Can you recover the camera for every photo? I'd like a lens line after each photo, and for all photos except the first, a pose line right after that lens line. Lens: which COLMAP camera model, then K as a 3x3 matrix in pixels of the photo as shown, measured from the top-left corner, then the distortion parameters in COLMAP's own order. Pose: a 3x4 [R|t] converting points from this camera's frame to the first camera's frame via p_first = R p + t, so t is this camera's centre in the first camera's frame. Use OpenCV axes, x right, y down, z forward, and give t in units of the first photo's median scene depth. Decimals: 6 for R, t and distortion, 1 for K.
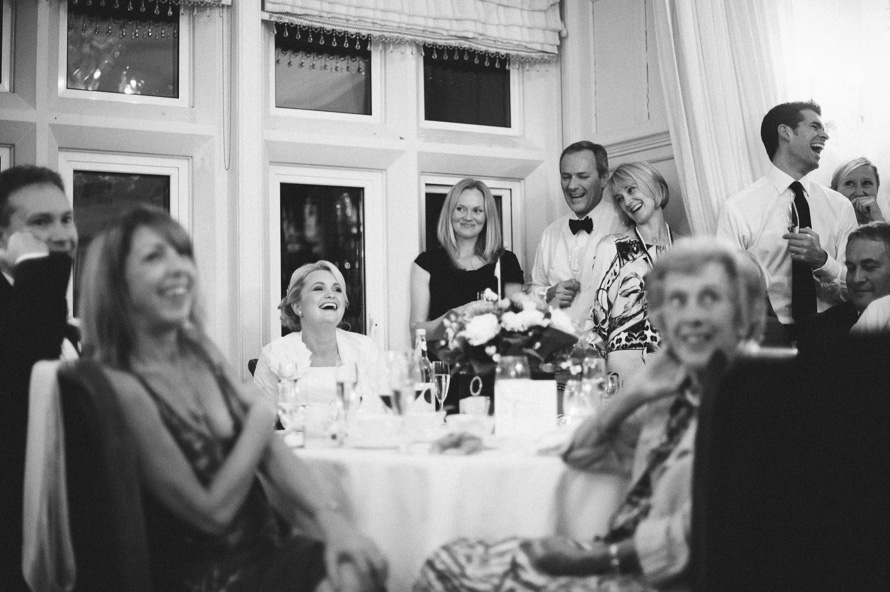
lens RADIAL K [[1386.1, 0, 445.0], [0, 1386.1, 296.0], [0, 0, 1]] dist [-0.153305, 0.003731]
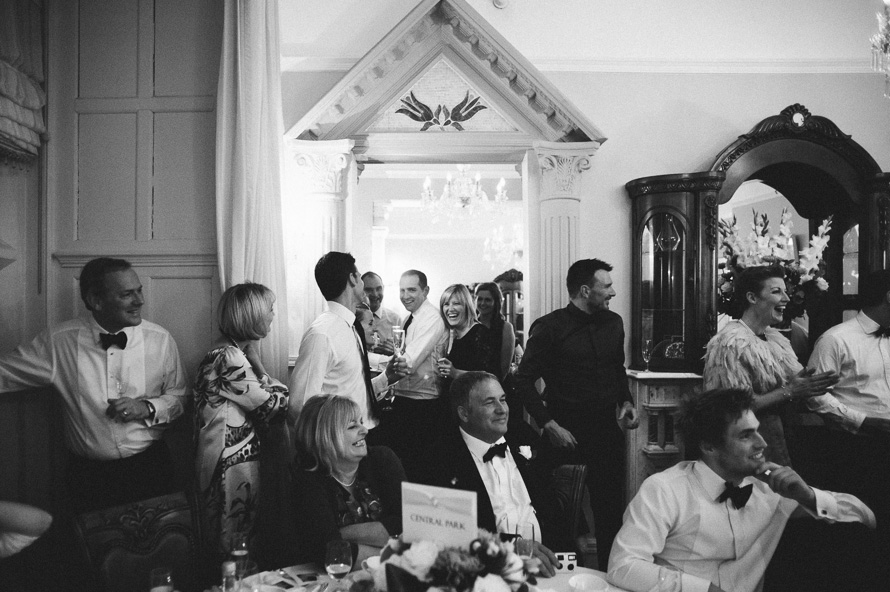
lens RADIAL K [[665.4, 0, 414.4], [0, 665.4, 319.3], [0, 0, 1]] dist [-0.089509, 0.075465]
pose [[0.525493, 0.014919, 0.850667, -0.191861], [-0.053422, 0.998452, 0.015491, -0.084283], [-0.849119, -0.053585, 0.525476, 0.551104]]
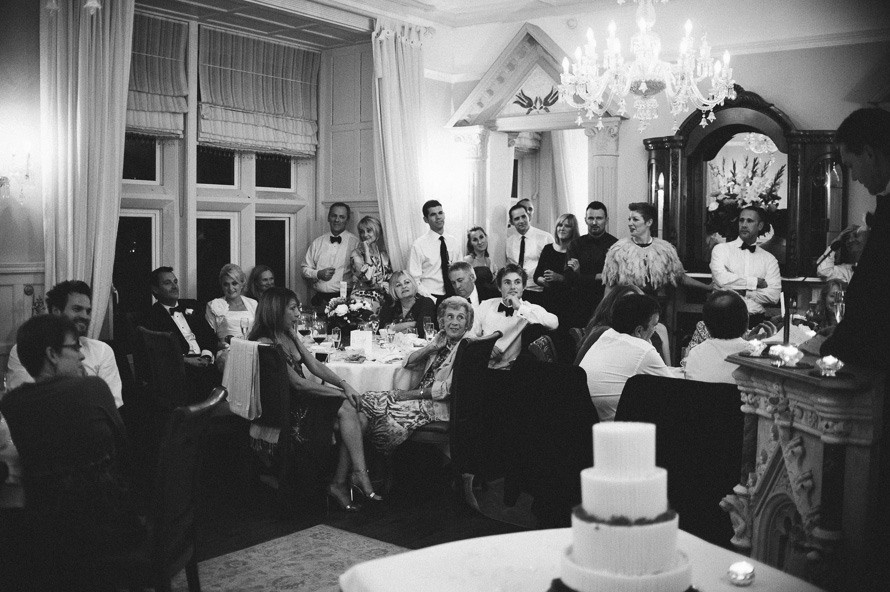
lens RADIAL K [[953.3, 0, 404.9], [0, 953.3, 295.7], [0, 0, 1]] dist [-0.122264, 0.007418]
pose [[0.939348, 0.006491, 0.342904, -0.314291], [-0.044267, 0.993752, 0.102454, -0.126860], [-0.340097, -0.111420, 0.933767, -0.482221]]
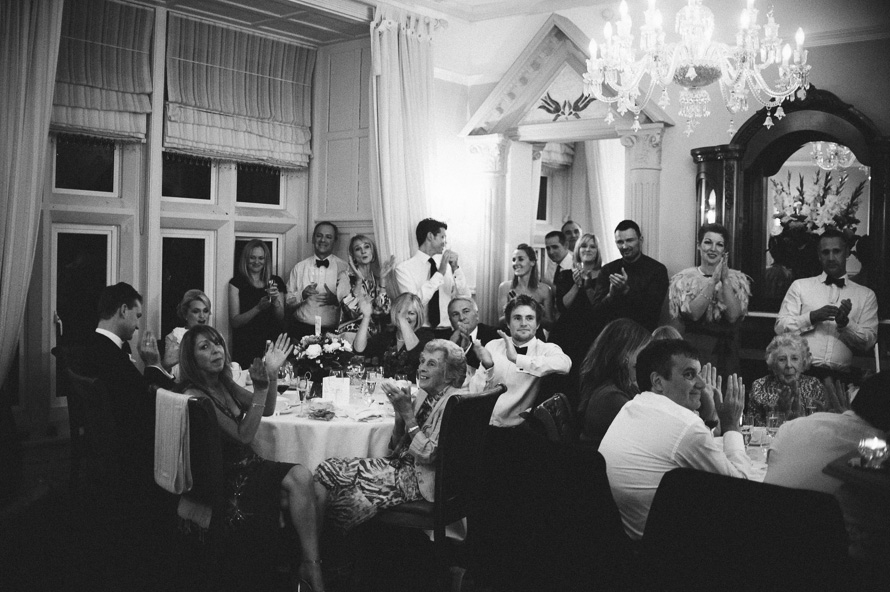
lens RADIAL K [[953.3, 0, 404.9], [0, 953.3, 295.7], [0, 0, 1]] dist [-0.122264, 0.007418]
pose [[0.953689, 0.031756, 0.299112, -0.183729], [-0.057567, 0.995299, 0.077879, -0.120304], [-0.295233, -0.091491, 0.951035, -0.288903]]
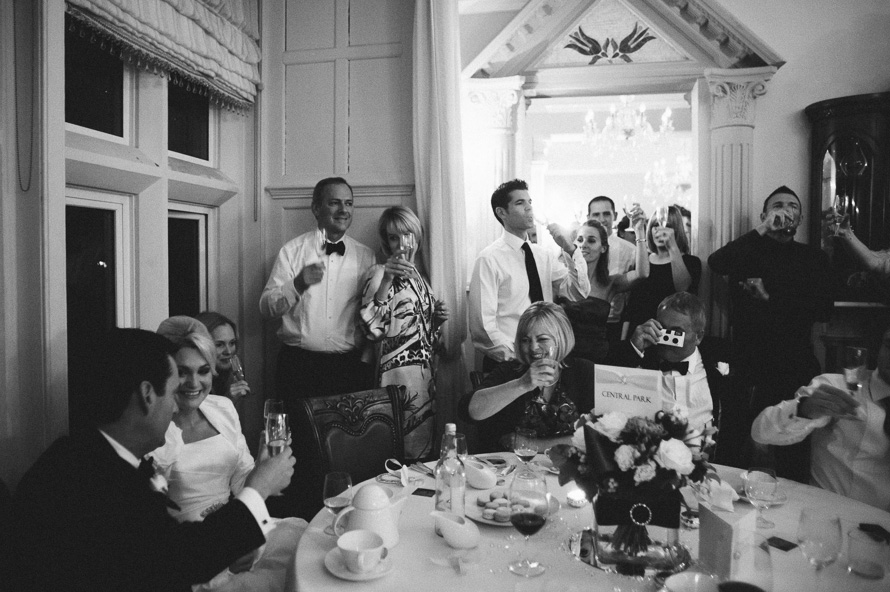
lens RADIAL K [[679.6, 0, 405.0], [0, 679.6, 282.5], [0, 0, 1]] dist [-0.093404, 0.087174]
pose [[0.705106, -0.004770, 0.709086, -0.256729], [-0.052874, 0.996840, 0.059283, -0.068735], [-0.707128, -0.079293, 0.702625, 0.533044]]
